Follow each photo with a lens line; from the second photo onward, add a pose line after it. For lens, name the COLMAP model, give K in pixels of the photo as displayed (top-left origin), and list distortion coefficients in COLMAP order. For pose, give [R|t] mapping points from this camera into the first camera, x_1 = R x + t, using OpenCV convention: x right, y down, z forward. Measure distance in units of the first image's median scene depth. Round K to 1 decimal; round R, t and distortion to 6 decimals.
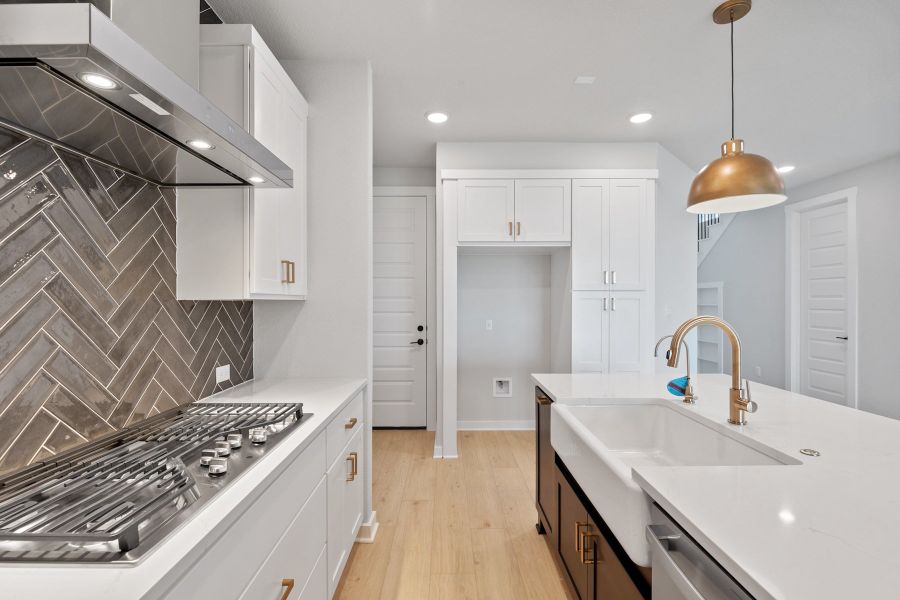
lens RADIAL K [[408.9, 0, 451.9], [0, 408.9, 299.6], [0, 0, 1]] dist [0.000913, -0.004661]
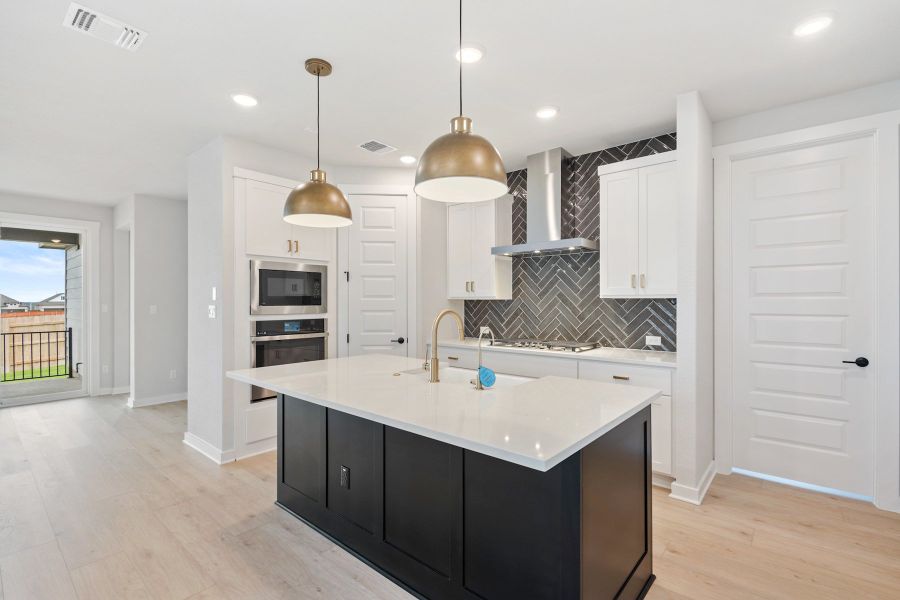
lens RADIAL K [[408.9, 0, 450.2], [0, 408.9, 301.9], [0, 0, 1]] dist [0.000913, -0.004661]
pose [[-0.663090, 0.005106, -0.748522, 1.154731], [0.005650, 0.999982, 0.001816, 0.007320], [0.748518, -0.003025, -0.663107, 1.321236]]
